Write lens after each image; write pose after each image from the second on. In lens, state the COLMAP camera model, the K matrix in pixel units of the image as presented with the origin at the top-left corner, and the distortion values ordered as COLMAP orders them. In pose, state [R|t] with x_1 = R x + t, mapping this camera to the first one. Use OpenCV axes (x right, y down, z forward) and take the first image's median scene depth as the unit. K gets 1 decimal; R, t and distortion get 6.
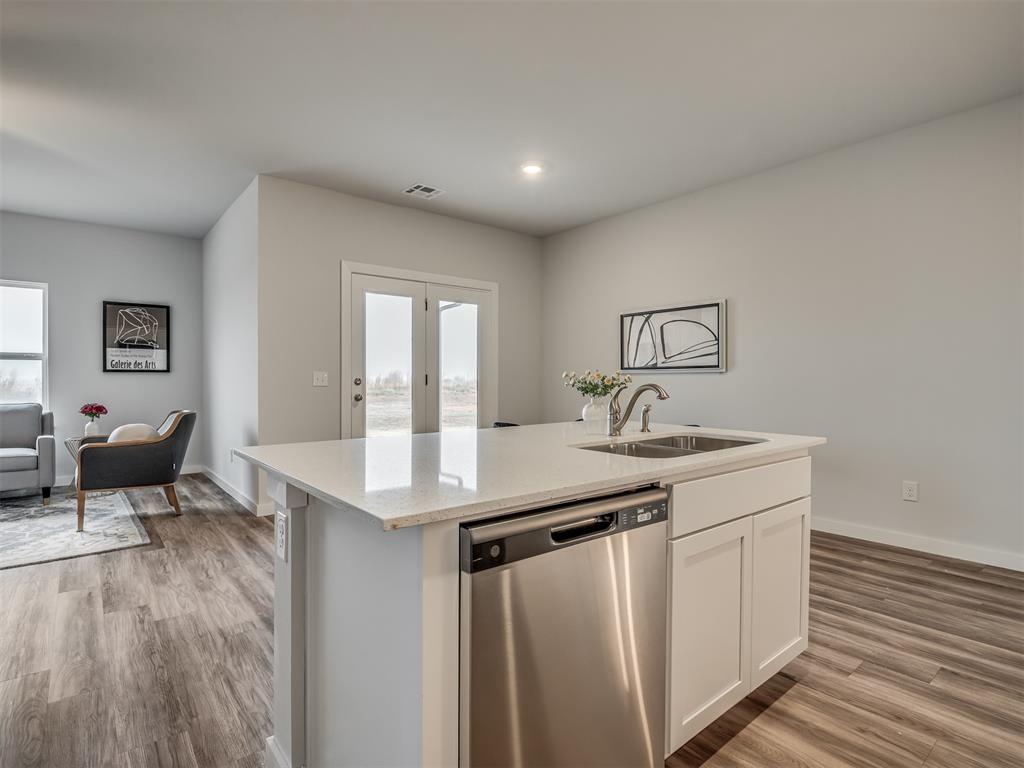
lens RADIAL K [[530.3, 0, 512.0], [0, 530.3, 384.0], [0, 0, 1]] dist [-0.022801, 0.000064]
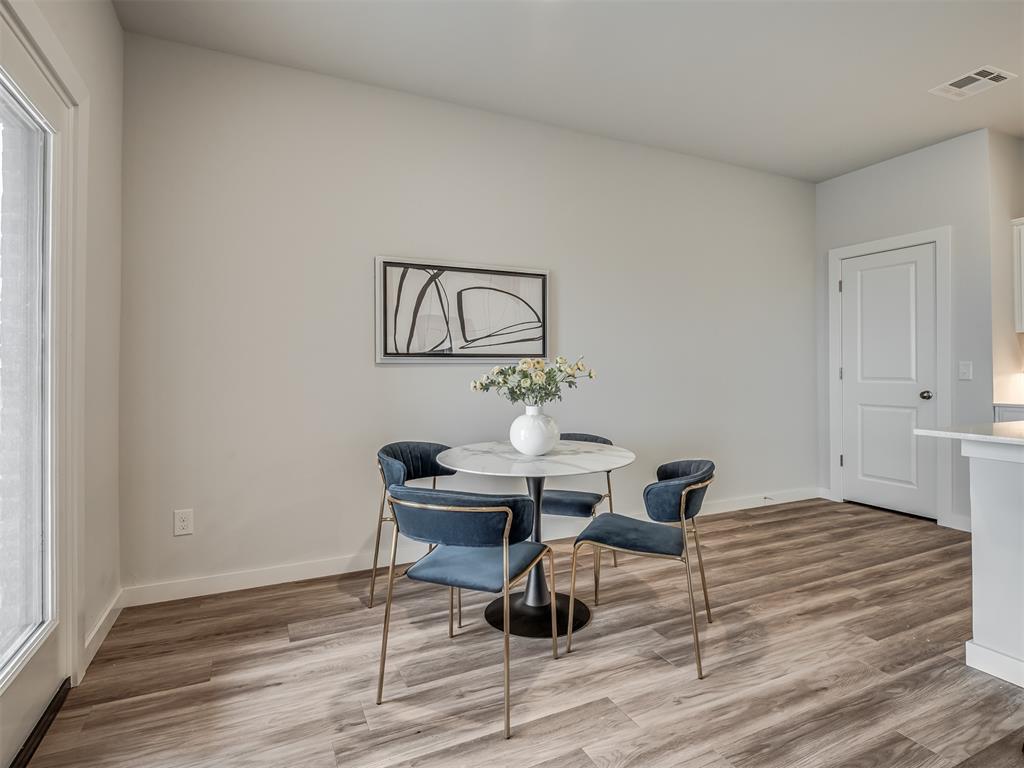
lens RADIAL K [[530.3, 0, 512.0], [0, 530.3, 384.0], [0, 0, 1]] dist [-0.022801, 0.000064]
pose [[0.250281, -0.020244, 0.967962, -0.343655], [0.010728, 0.999778, 0.018136, -0.005938], [-0.968114, 0.005845, 0.250443, 0.769914]]
